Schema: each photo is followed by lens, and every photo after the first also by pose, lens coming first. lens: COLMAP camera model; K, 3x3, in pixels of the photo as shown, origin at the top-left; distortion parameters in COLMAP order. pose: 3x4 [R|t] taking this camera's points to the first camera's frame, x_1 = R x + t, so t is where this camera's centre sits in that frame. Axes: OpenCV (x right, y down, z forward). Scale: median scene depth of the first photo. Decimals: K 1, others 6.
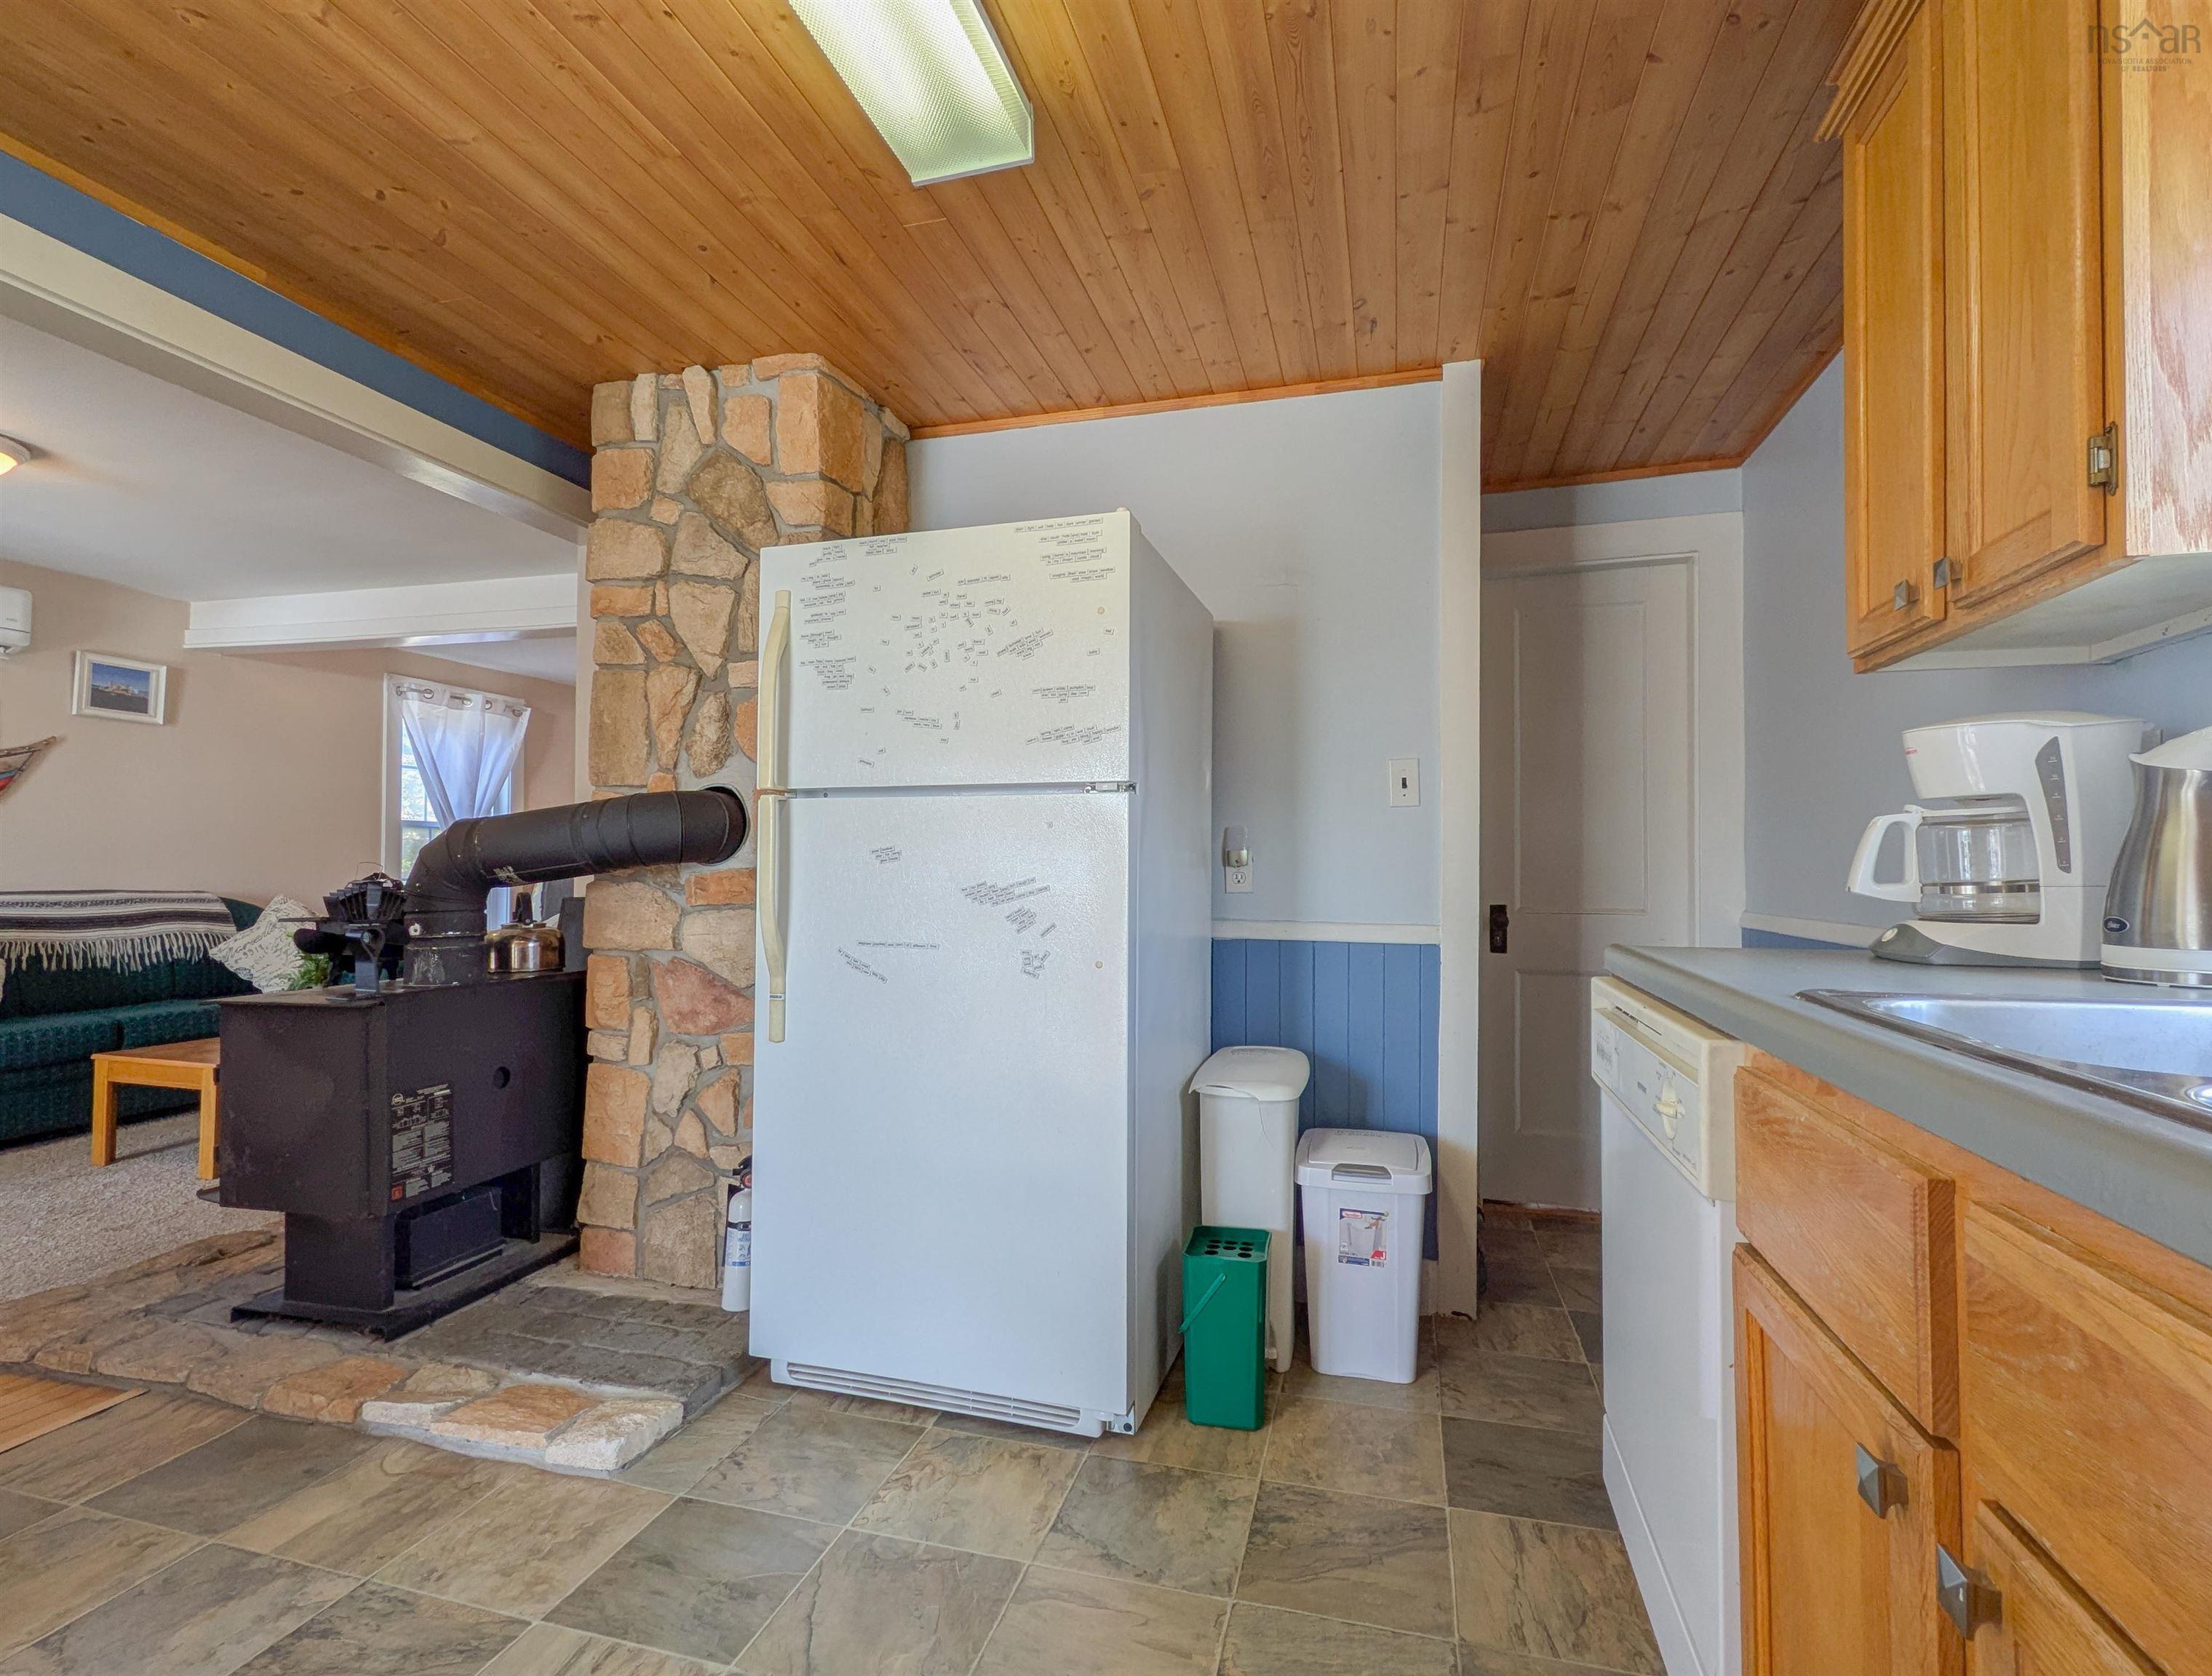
lens RADIAL K [[1067.6, 0, 1111.1], [0, 1067.6, 847.5], [0, 0, 1]] dist [-0.002871, -0.000396]
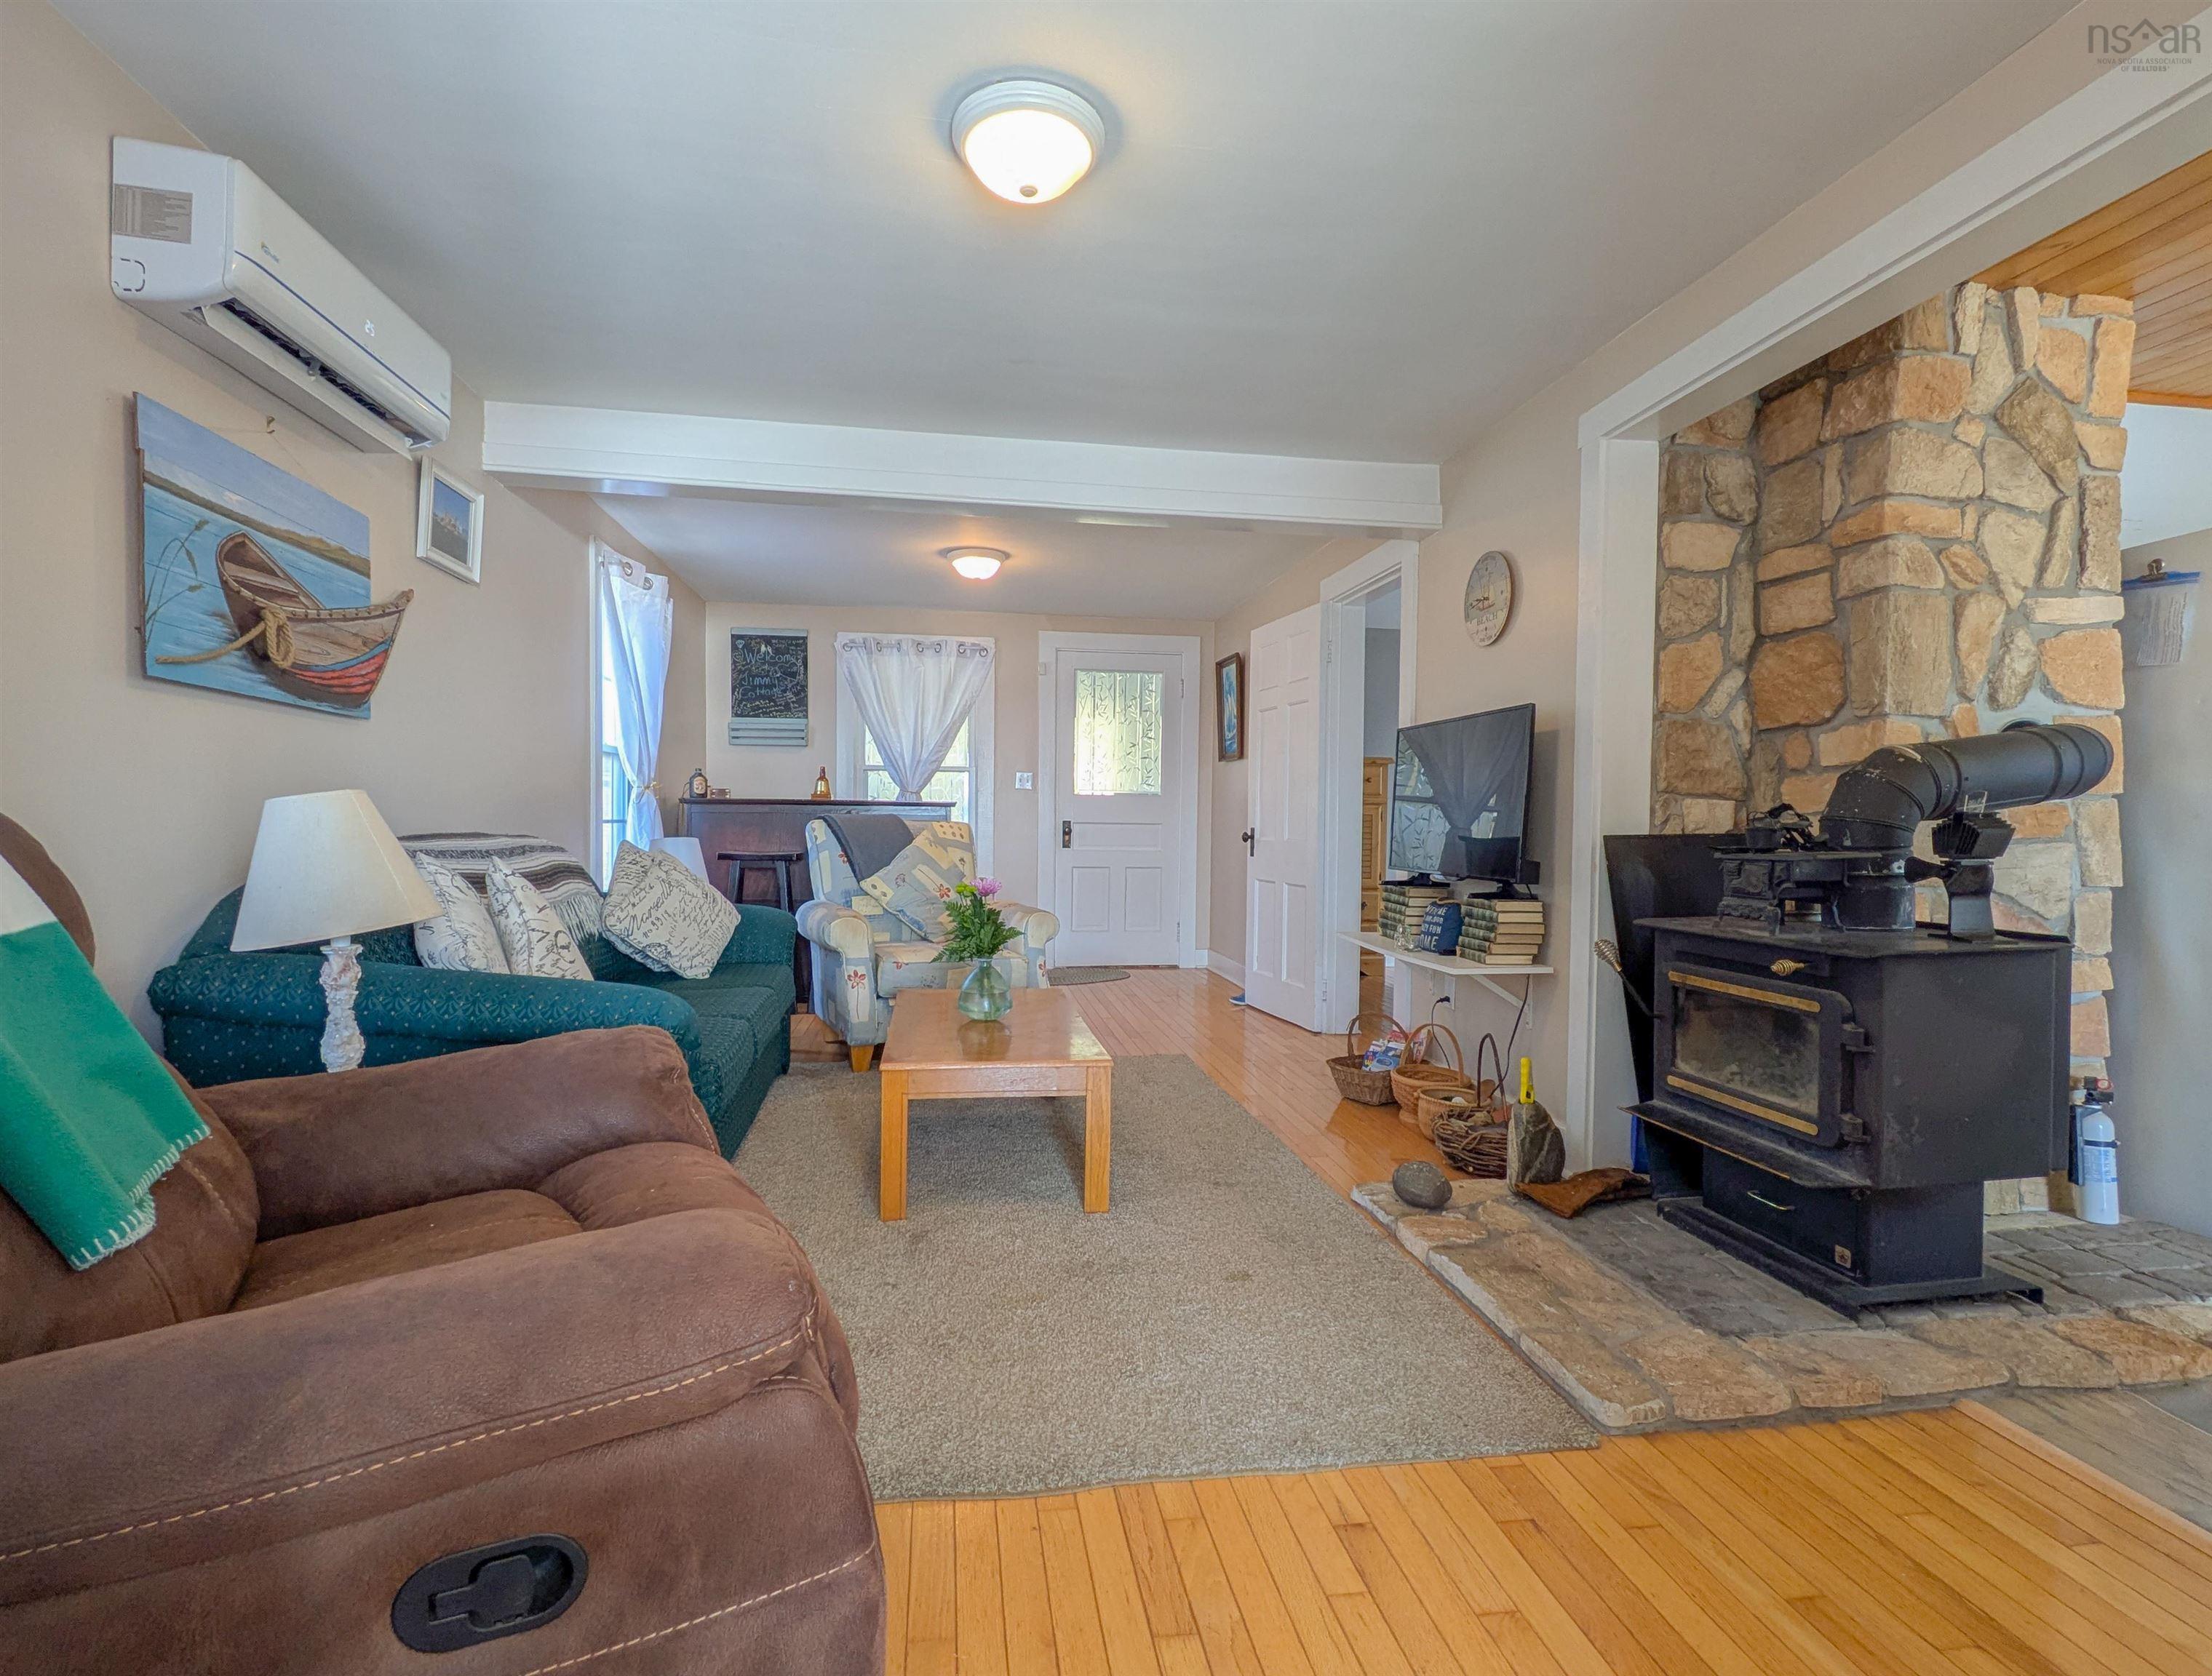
lens RADIAL K [[1067.6, 0, 1111.1], [0, 1067.6, 847.5], [0, 0, 1]] dist [-0.002871, -0.000396]
pose [[0.911256, -0.004974, 0.411811, -1.550293], [-0.012445, 0.999138, 0.039606, 0.033052], [-0.411653, -0.041216, 0.910408, 0.433012]]
